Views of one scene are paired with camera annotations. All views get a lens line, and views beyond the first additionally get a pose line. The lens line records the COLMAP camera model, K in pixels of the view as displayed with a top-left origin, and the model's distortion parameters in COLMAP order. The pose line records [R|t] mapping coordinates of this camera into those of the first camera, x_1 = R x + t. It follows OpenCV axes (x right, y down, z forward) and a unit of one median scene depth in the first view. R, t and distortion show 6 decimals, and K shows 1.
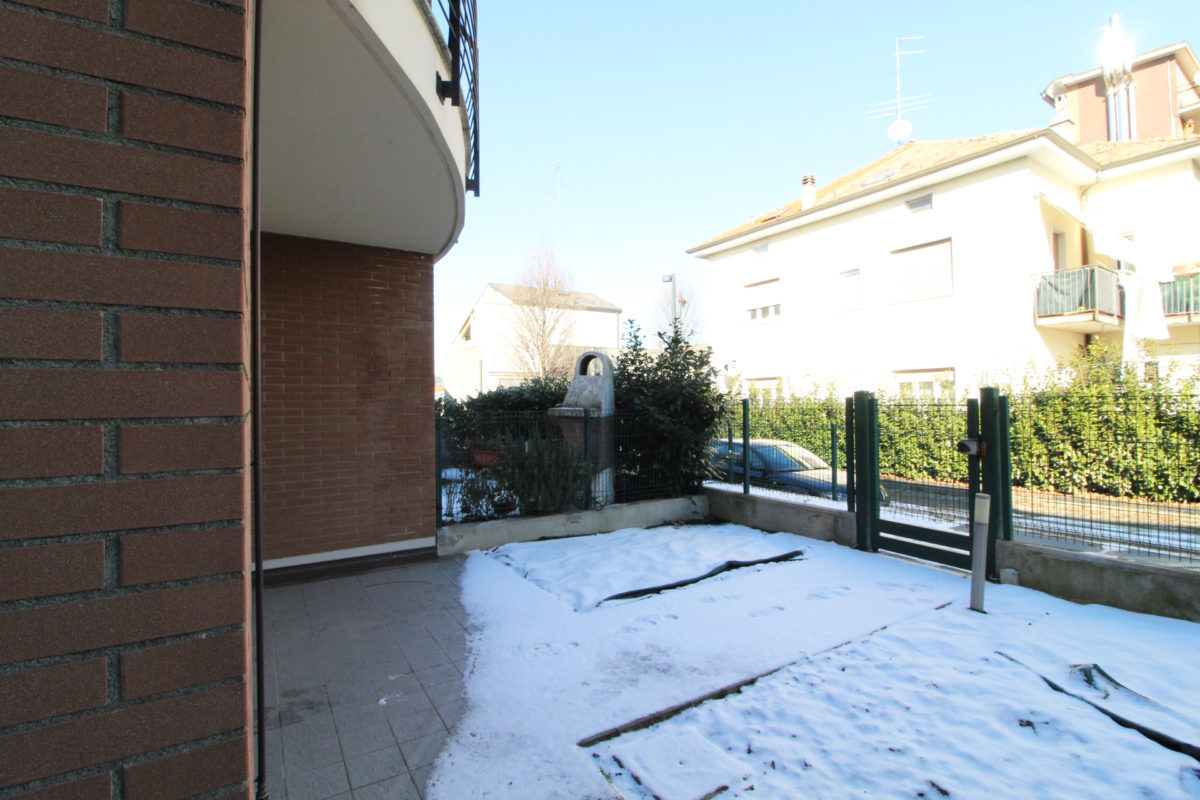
lens RADIAL K [[561.5, 0, 606.1], [0, 561.5, 398.2], [0, 0, 1]] dist [0.000410, -0.013505]
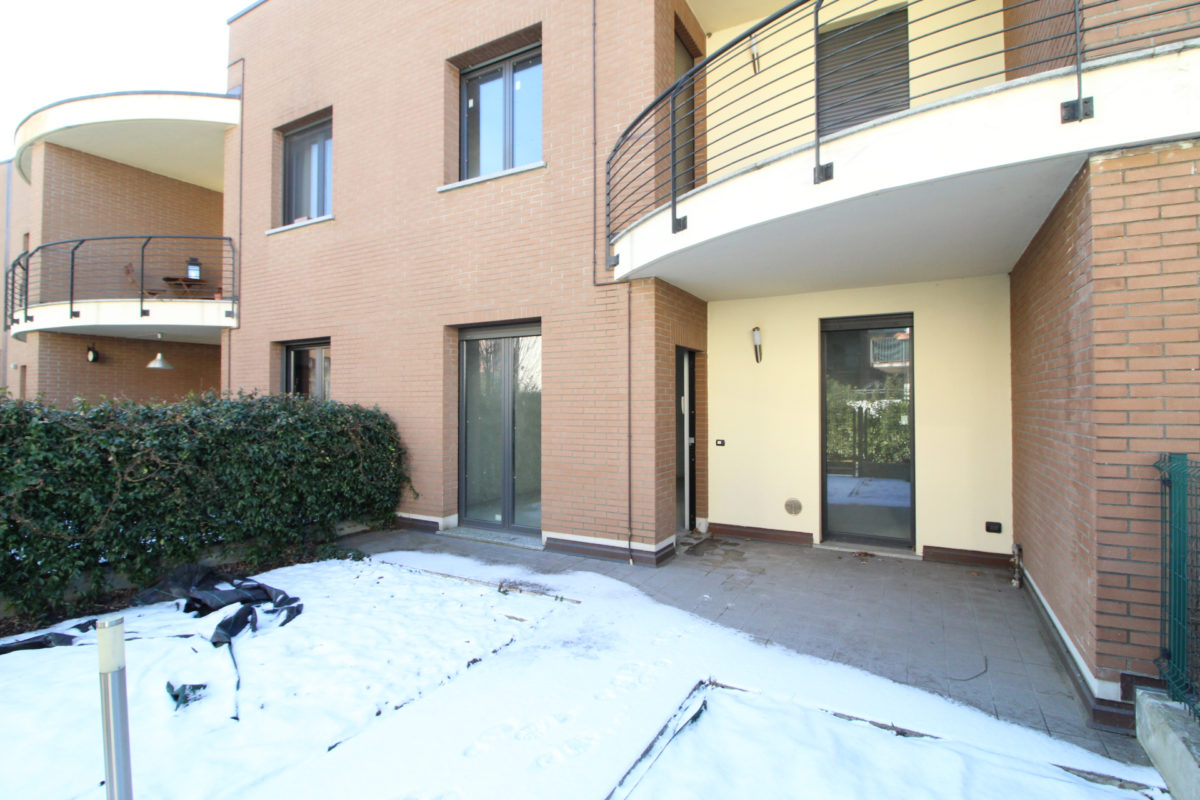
lens RADIAL K [[570.9, 0, 600.0], [0, 570.9, 400.0], [0, 0, 1]] dist [-0.000921, -0.015035]
pose [[-0.883749, 0.010539, -0.467842, 0.393015], [0.014853, 0.999874, -0.005534, -0.027974], [0.467725, -0.011839, -0.883795, 1.357455]]
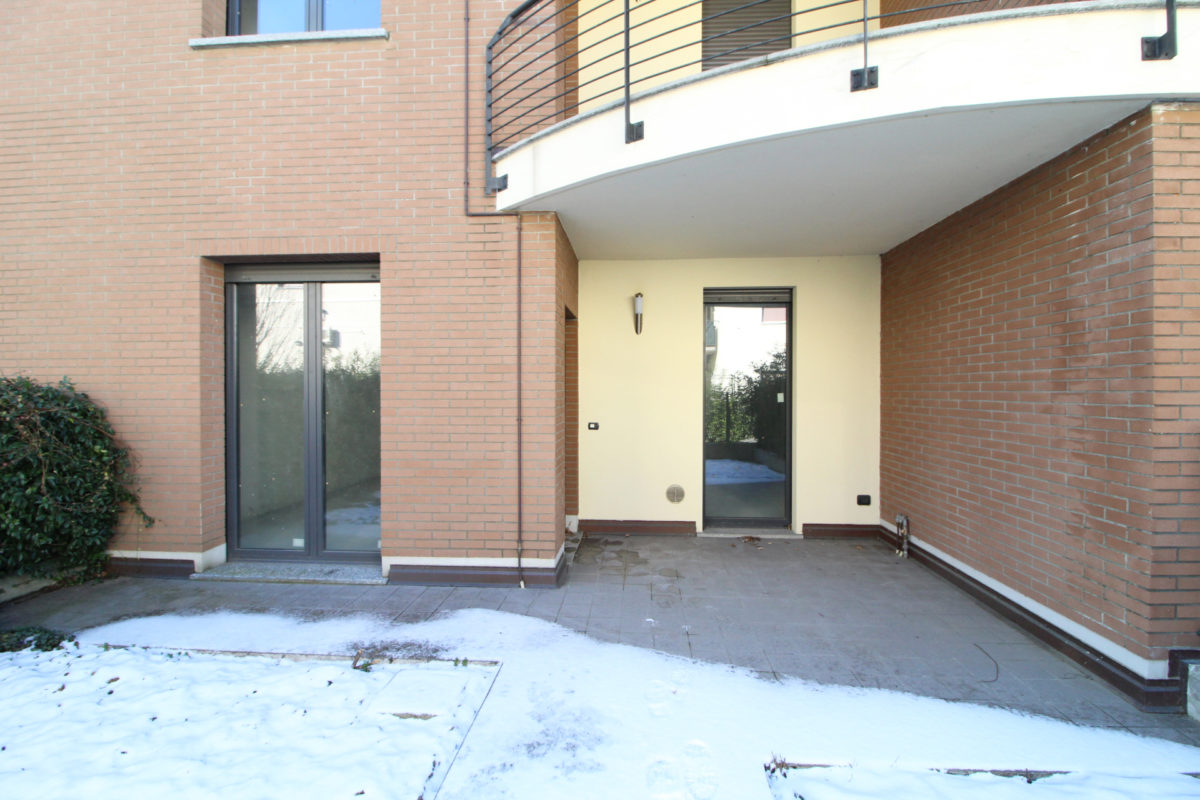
lens RADIAL K [[561.5, 0, 606.1], [0, 561.5, 398.2], [0, 0, 1]] dist [0.000410, -0.013505]
pose [[-0.591019, 0.024341, -0.806290, 0.415447], [0.011841, 0.999699, 0.021500, -0.010056], [0.806571, 0.003160, -0.591129, 0.970671]]
